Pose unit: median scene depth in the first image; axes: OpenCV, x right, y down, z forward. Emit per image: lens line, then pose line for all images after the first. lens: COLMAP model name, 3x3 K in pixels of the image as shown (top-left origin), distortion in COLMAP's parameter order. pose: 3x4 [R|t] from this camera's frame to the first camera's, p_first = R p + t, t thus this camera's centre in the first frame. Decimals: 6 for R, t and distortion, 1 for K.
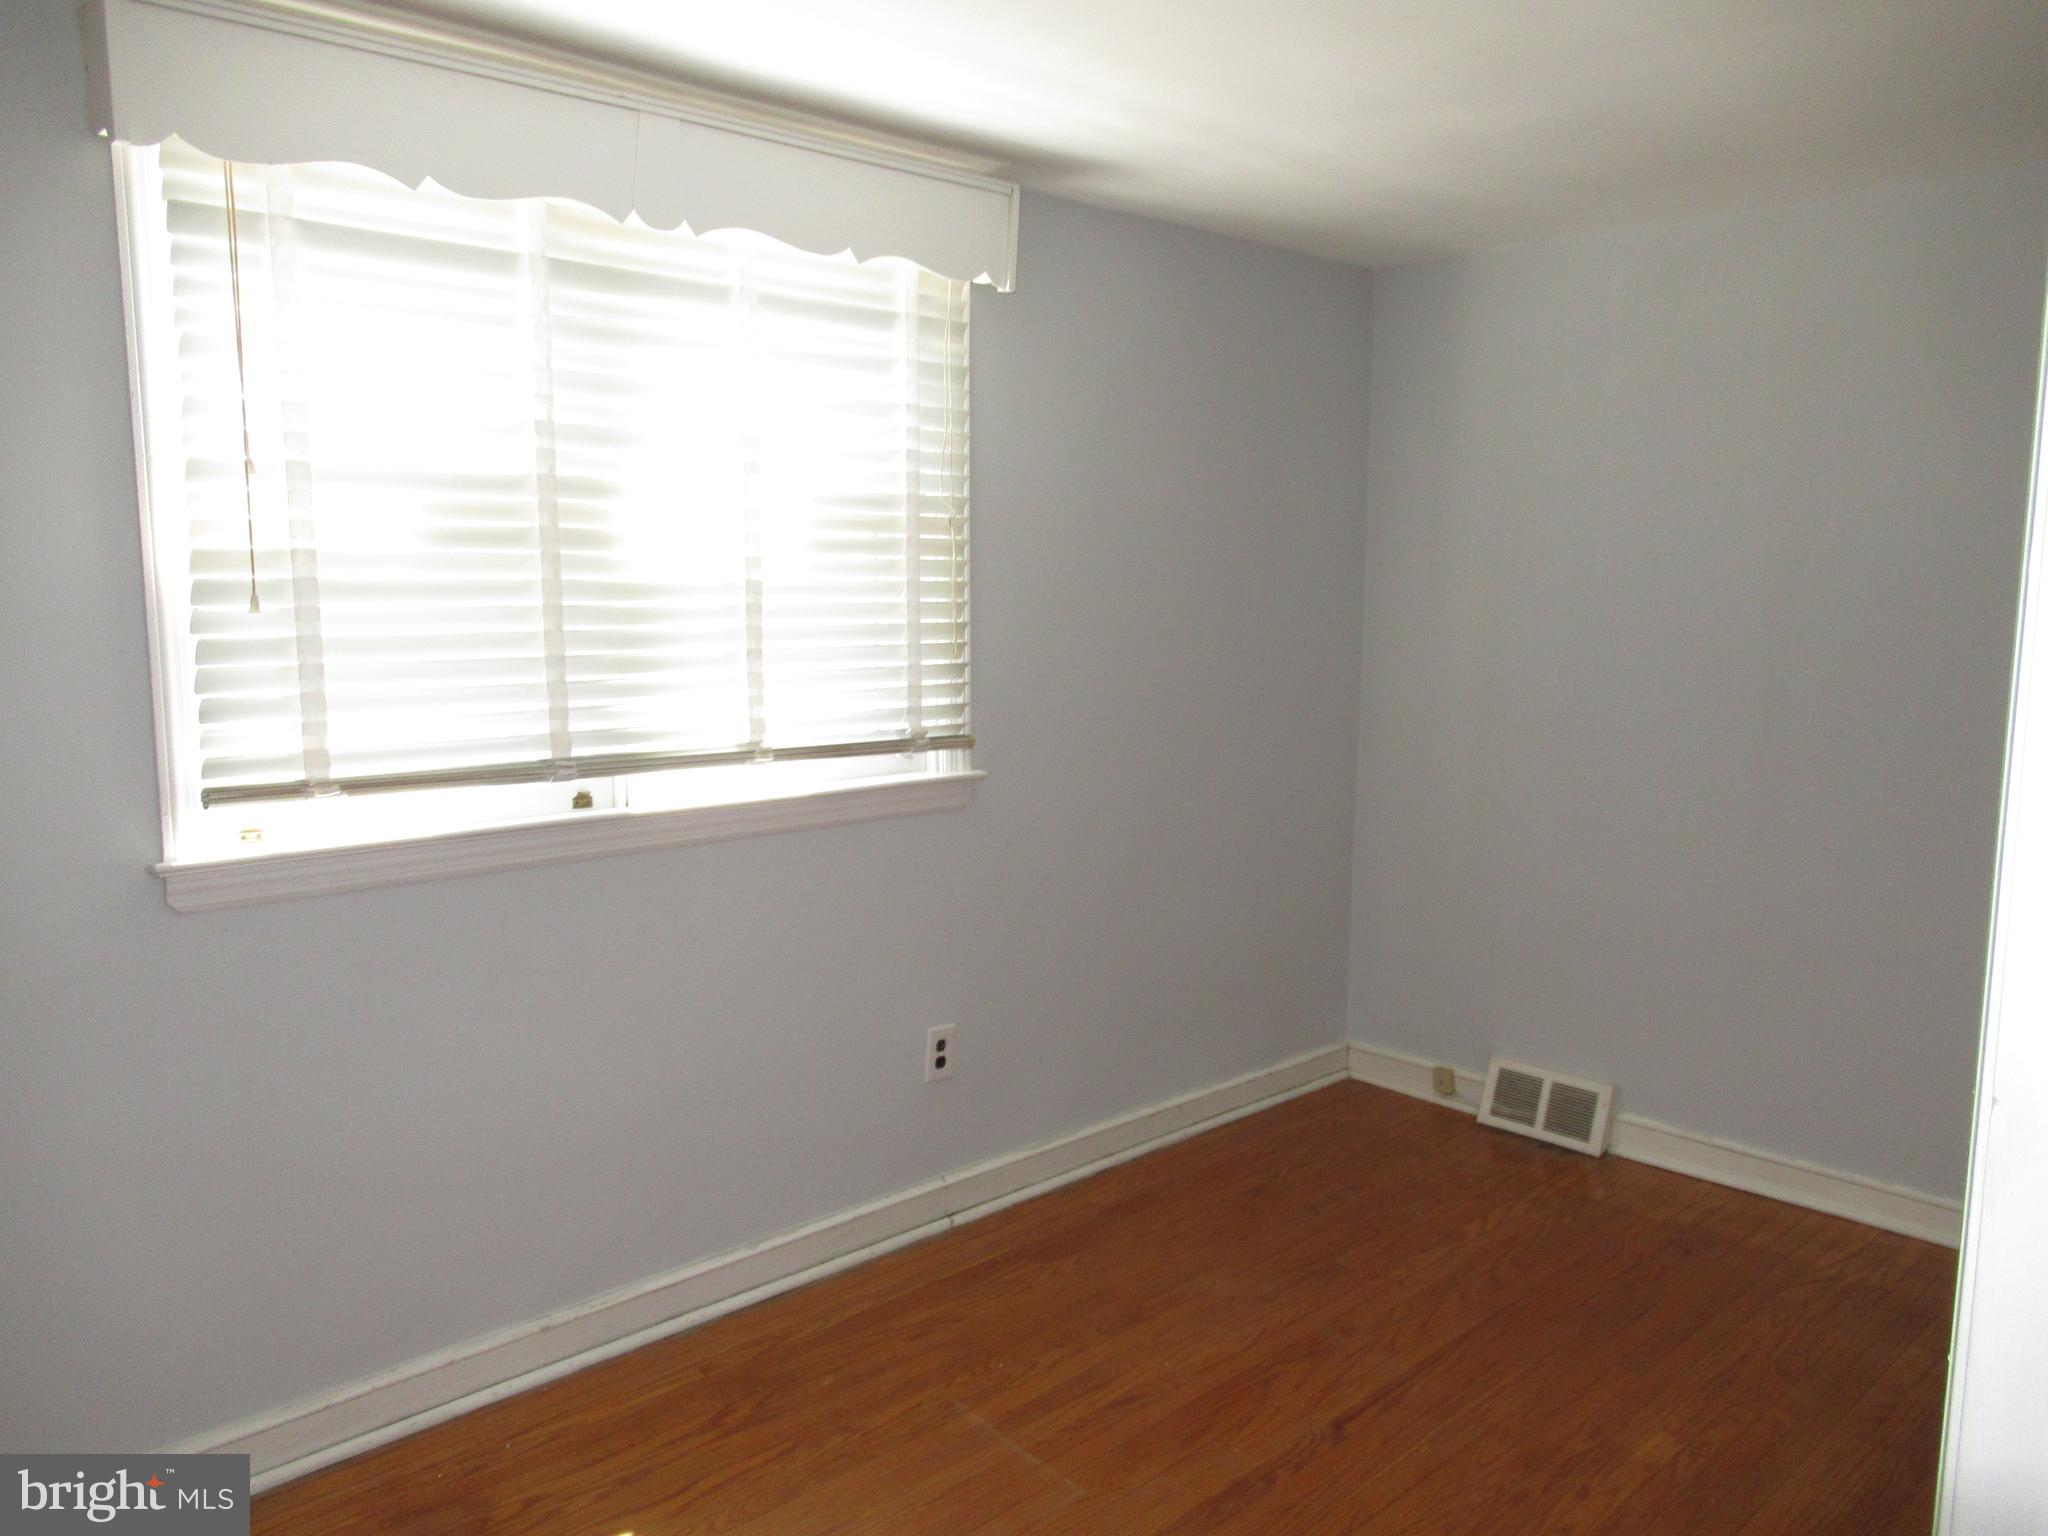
lens RADIAL K [[1521.9, 0, 1013.2], [0, 1521.9, 765.4], [0, 0, 1]] dist [-0.008246, -0.000696]
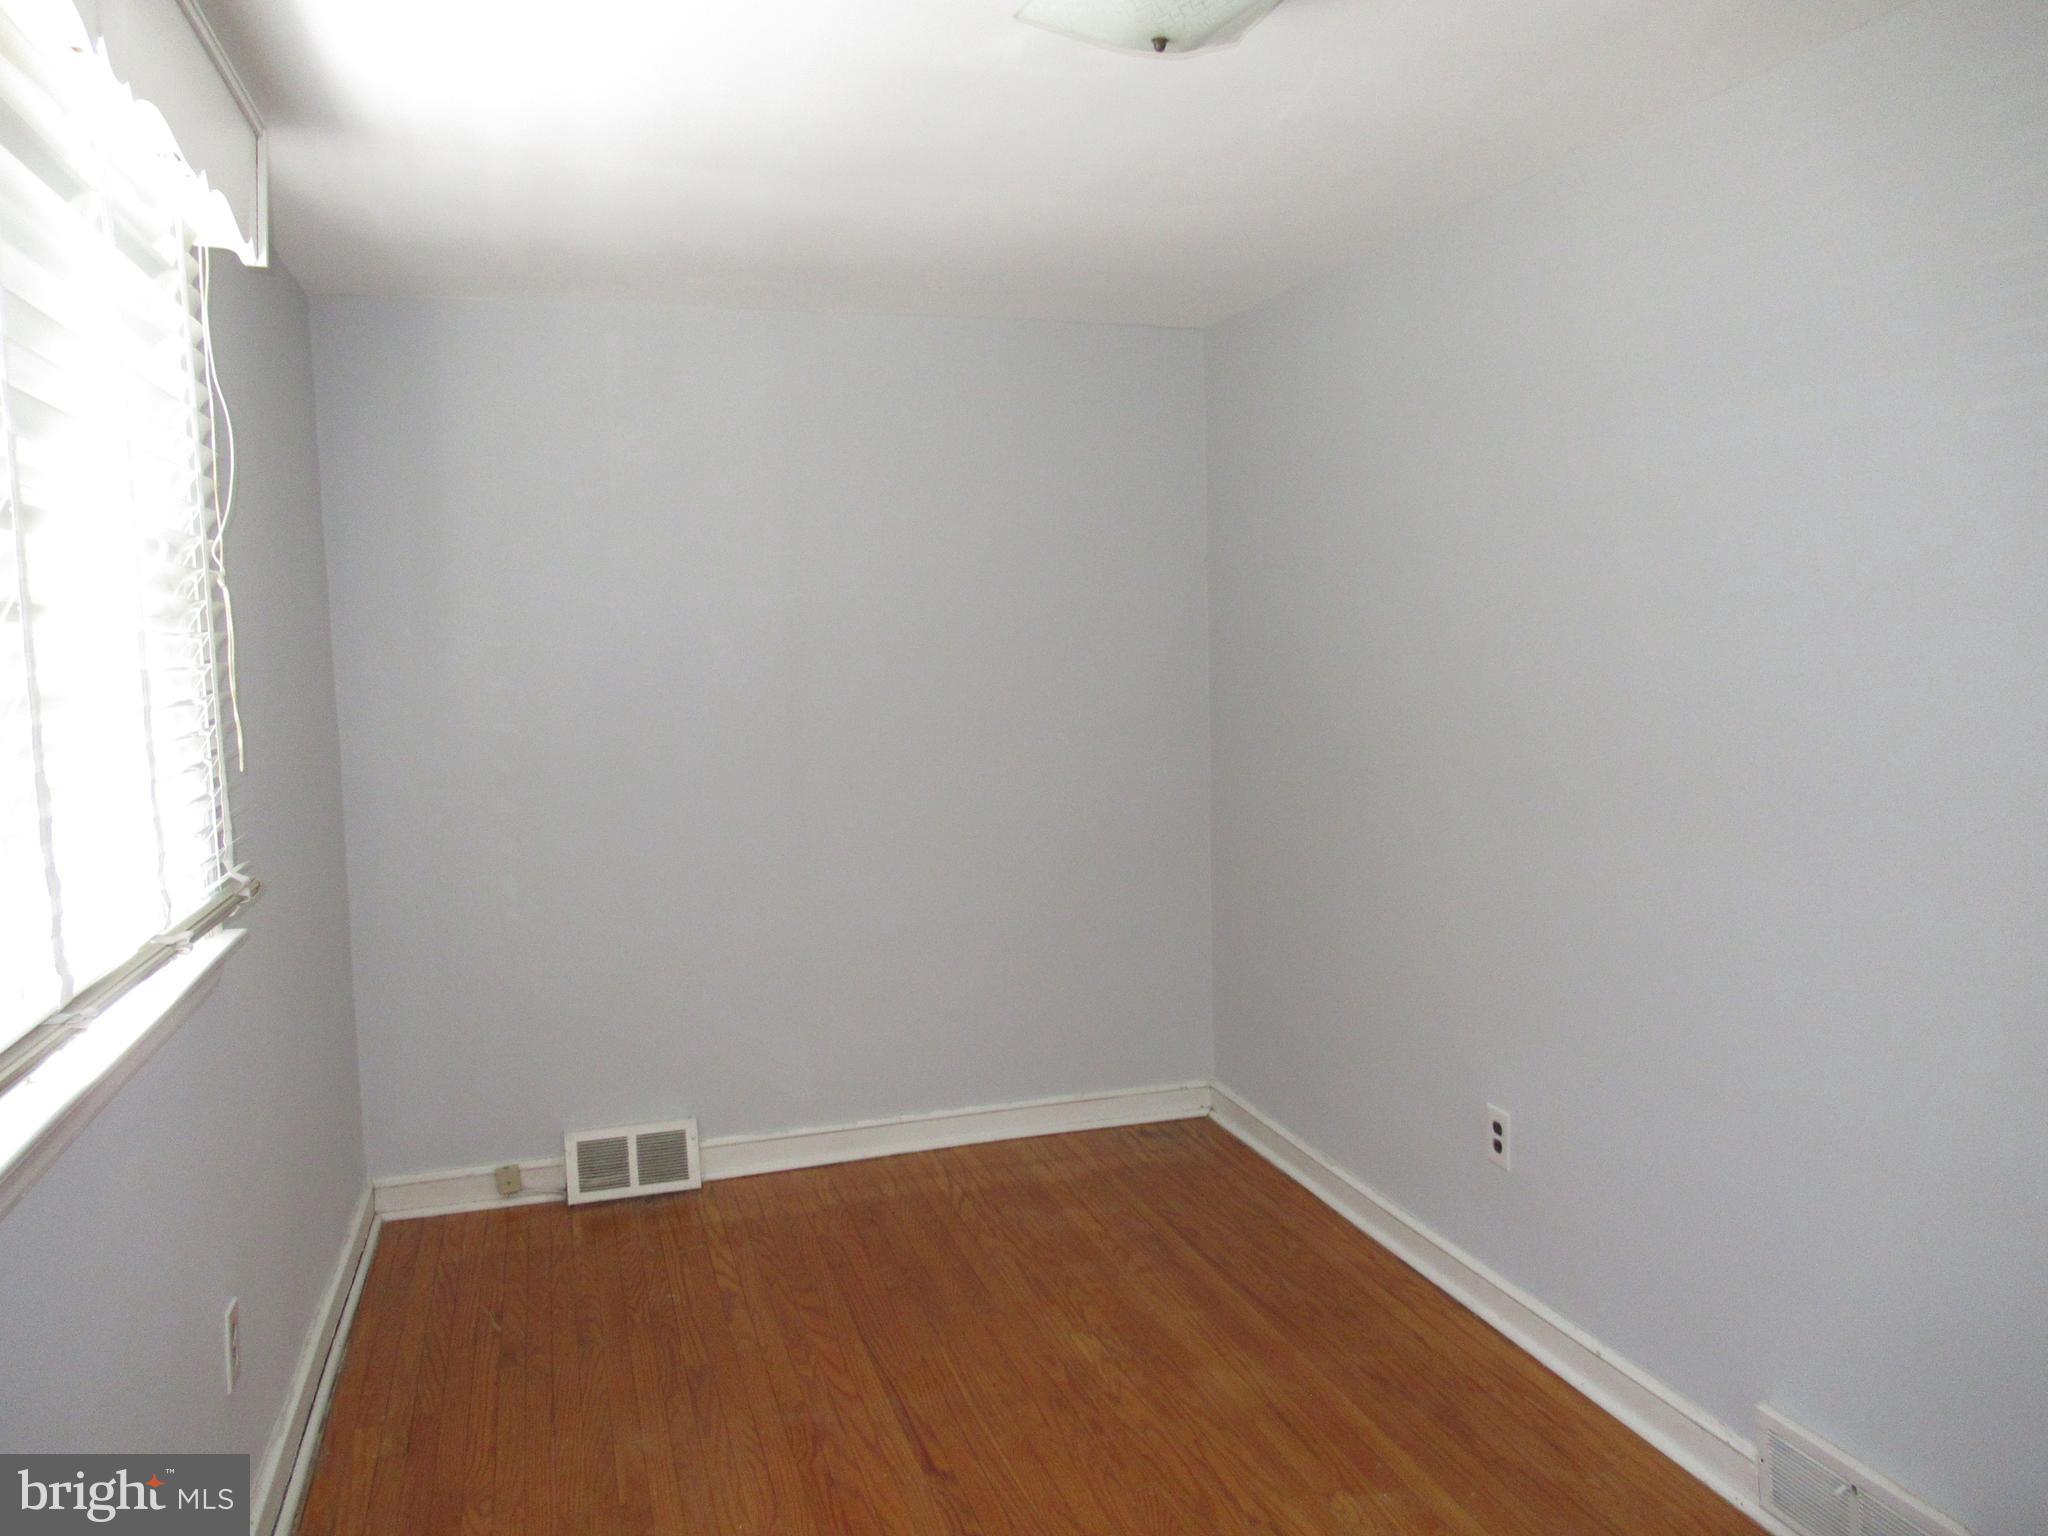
lens RADIAL K [[1521.9, 0, 1019.3], [0, 1521.9, 771.7], [0, 0, 1]] dist [-0.008246, -0.000696]
pose [[0.442444, -0.104773, 0.890655, -0.412082], [0.142827, 0.988708, 0.045356, -0.040022], [-0.885349, 0.107142, 0.452413, 0.302895]]
